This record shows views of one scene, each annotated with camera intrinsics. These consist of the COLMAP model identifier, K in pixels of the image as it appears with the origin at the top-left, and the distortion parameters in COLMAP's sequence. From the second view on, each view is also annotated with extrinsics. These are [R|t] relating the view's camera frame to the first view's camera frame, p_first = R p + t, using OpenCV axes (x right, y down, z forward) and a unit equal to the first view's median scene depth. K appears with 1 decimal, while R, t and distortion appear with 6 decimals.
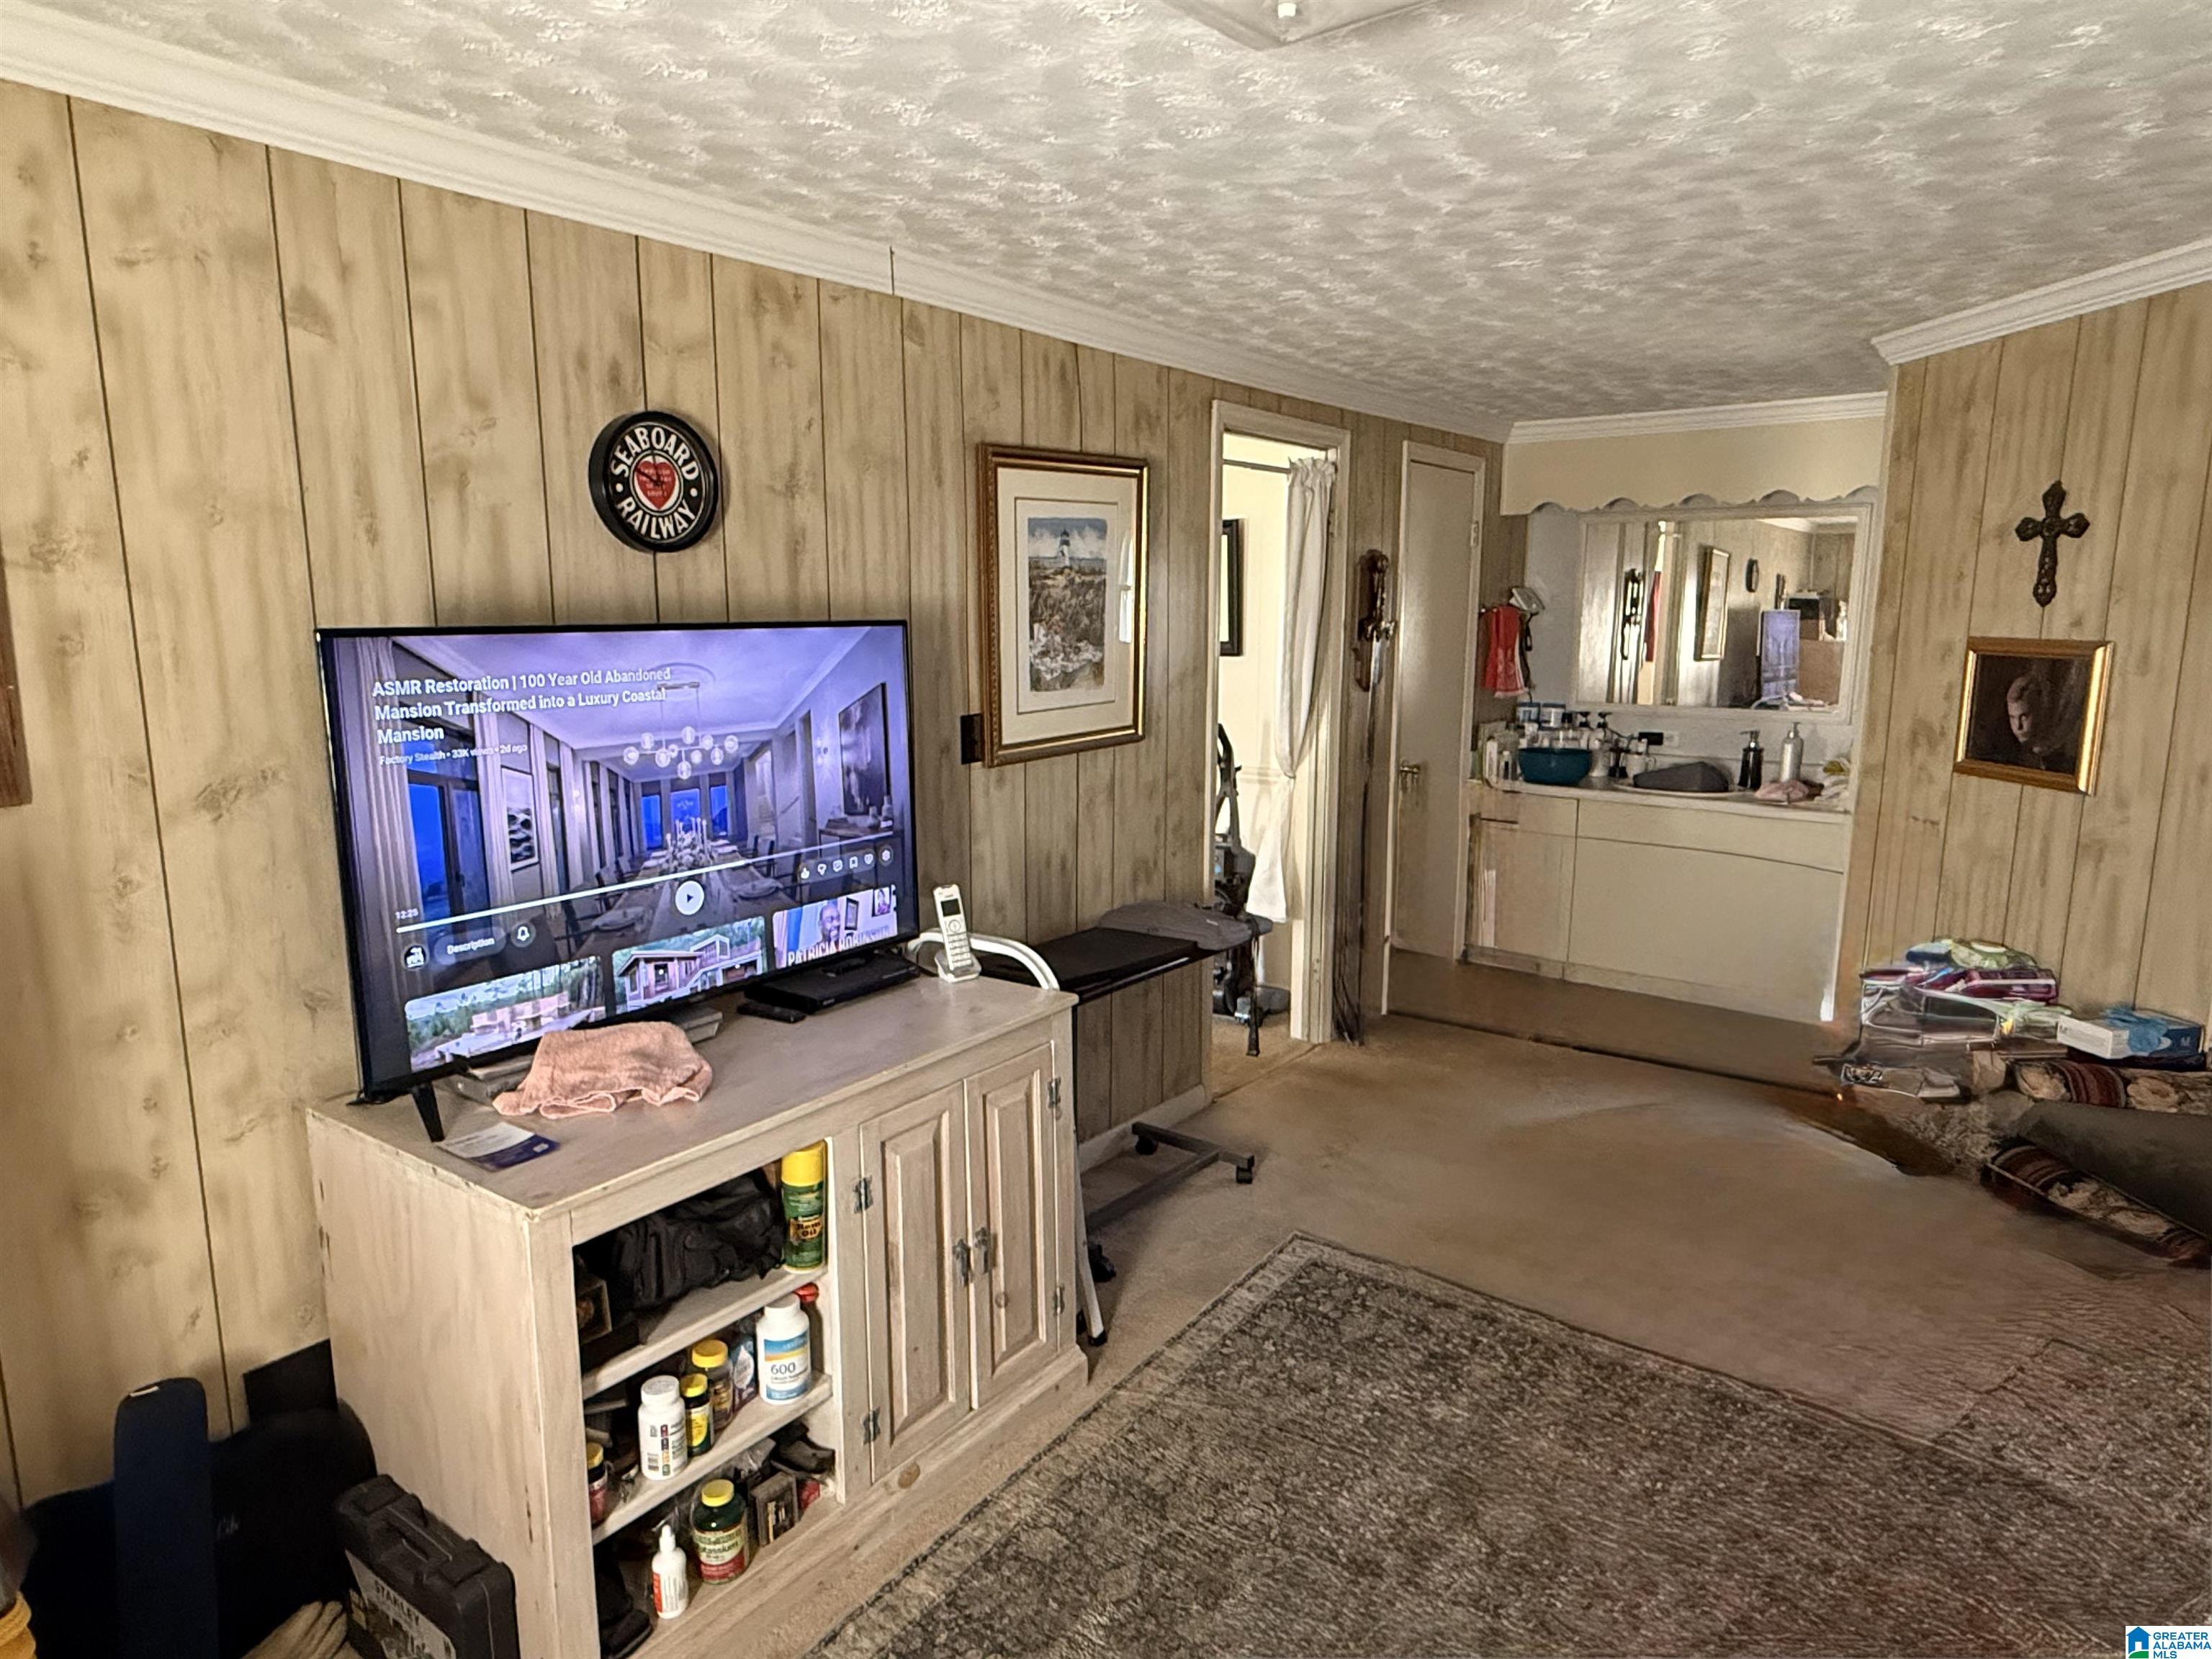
lens RADIAL K [[1338.2, 0, 1105.5], [0, 1338.2, 834.2], [0, 0, 1]] dist [-0.001246, 0.001421]
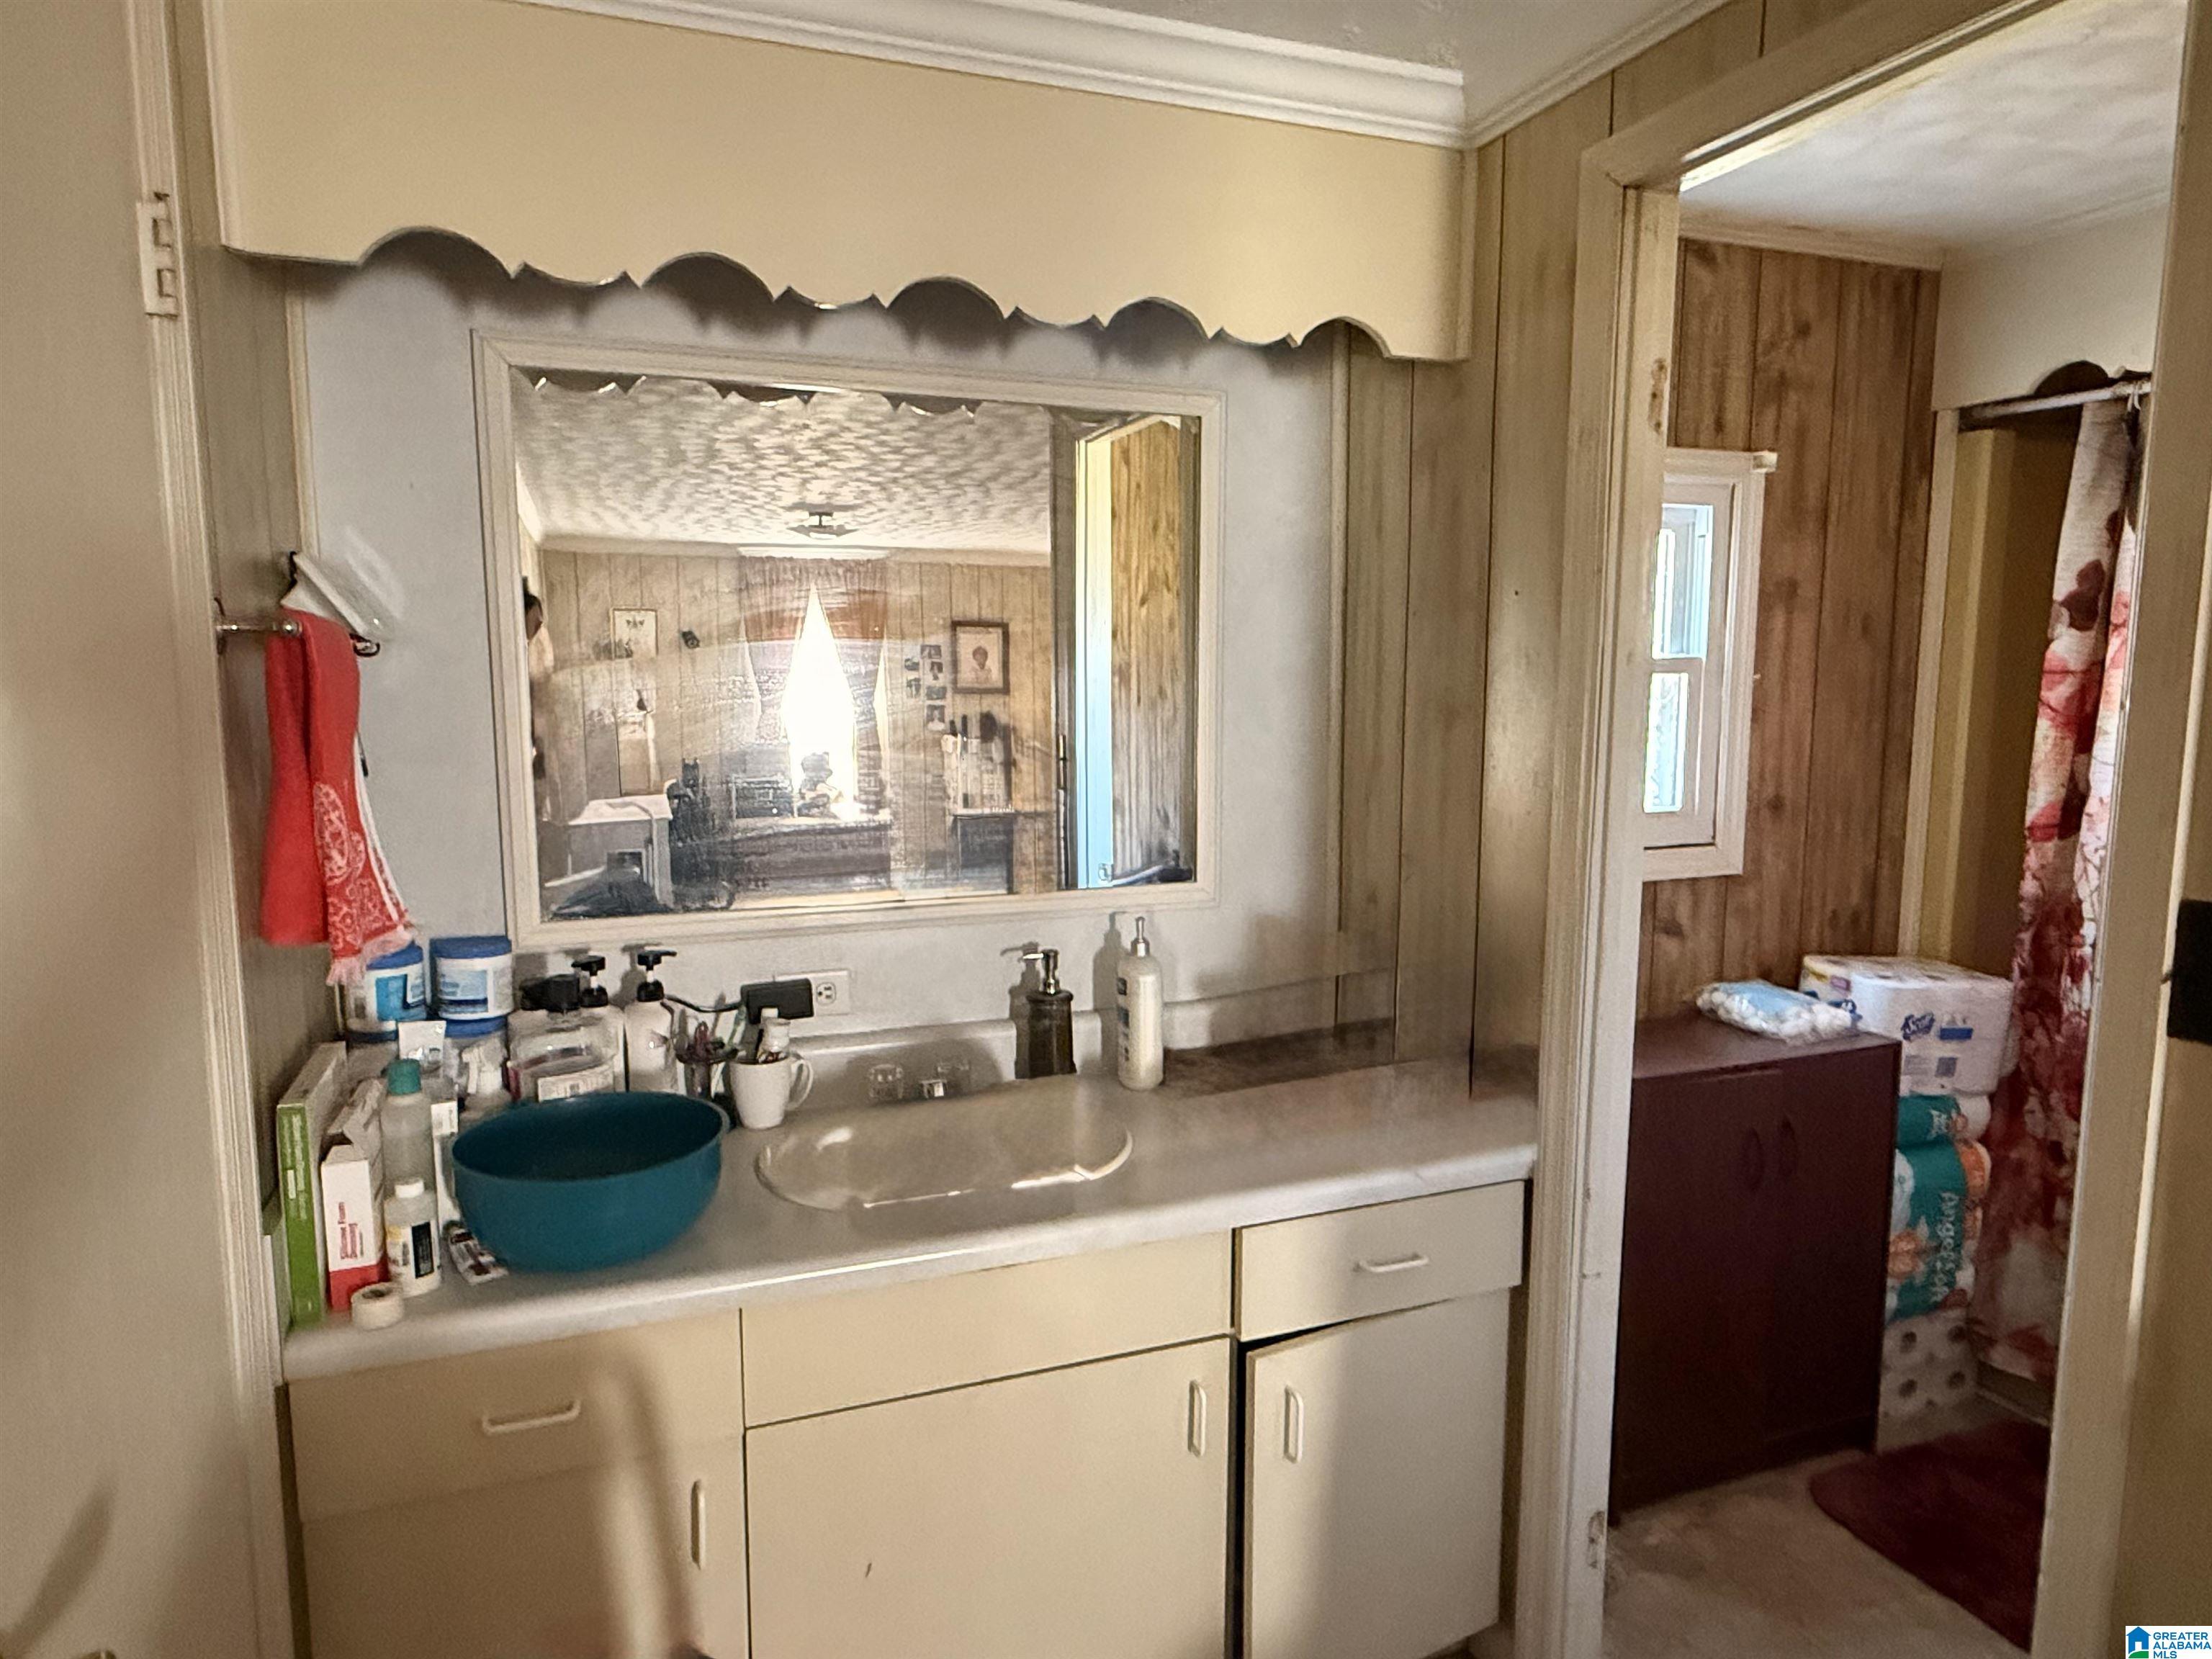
lens RADIAL K [[1338.2, 0, 1102.5], [0, 1338.2, 826.0], [0, 0, 1]] dist [-0.001246, 0.001421]
pose [[0.545113, -0.103322, 0.831971, 0.163488], [0.148739, 0.988552, 0.025313, -0.115435], [-0.825063, 0.109948, 0.554241, 0.732346]]
